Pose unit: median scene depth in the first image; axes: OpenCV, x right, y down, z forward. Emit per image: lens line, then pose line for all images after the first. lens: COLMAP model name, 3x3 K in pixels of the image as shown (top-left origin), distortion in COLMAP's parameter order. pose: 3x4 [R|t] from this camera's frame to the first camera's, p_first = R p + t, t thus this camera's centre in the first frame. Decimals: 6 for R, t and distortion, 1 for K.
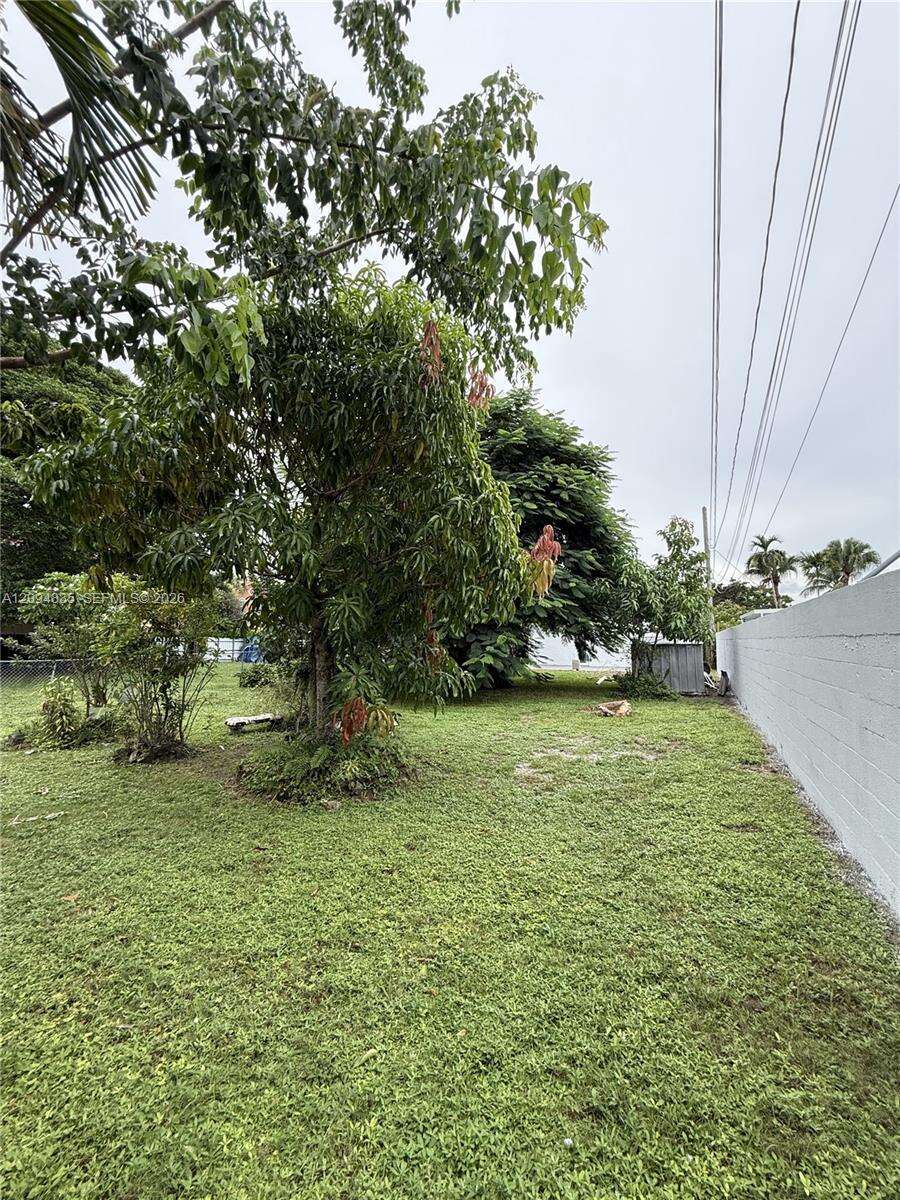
lens RADIAL K [[476.7, 0, 450.7], [0, 476.7, 602.6], [0, 0, 1]] dist [-0.001119, 0.000666]
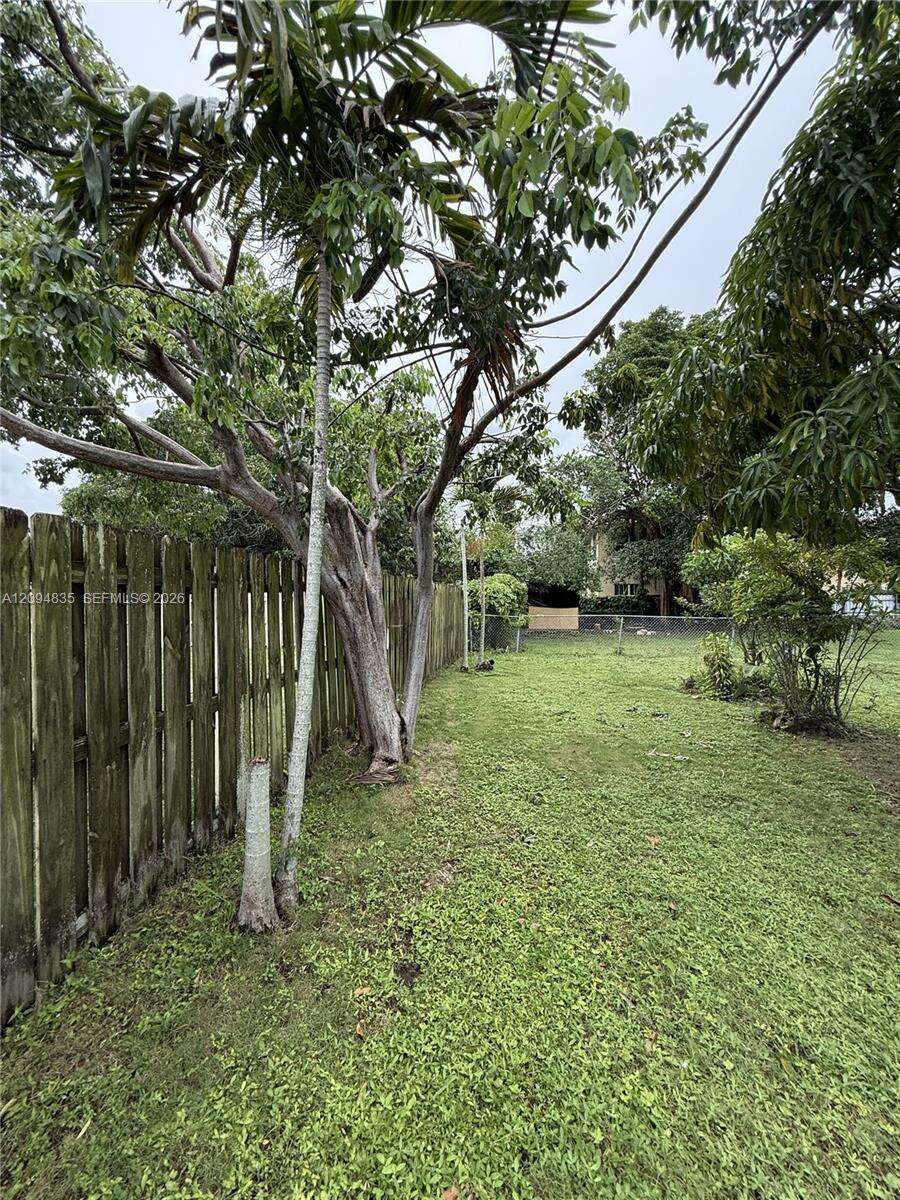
lens RADIAL K [[476.7, 0, 450.7], [0, 476.7, 602.6], [0, 0, 1]] dist [-0.001119, 0.000666]
pose [[0.285844, -0.006642, -0.958253, 0.037907], [0.088787, 0.995858, 0.019583, 0.016188], [0.954154, -0.090678, 0.285250, 0.140371]]
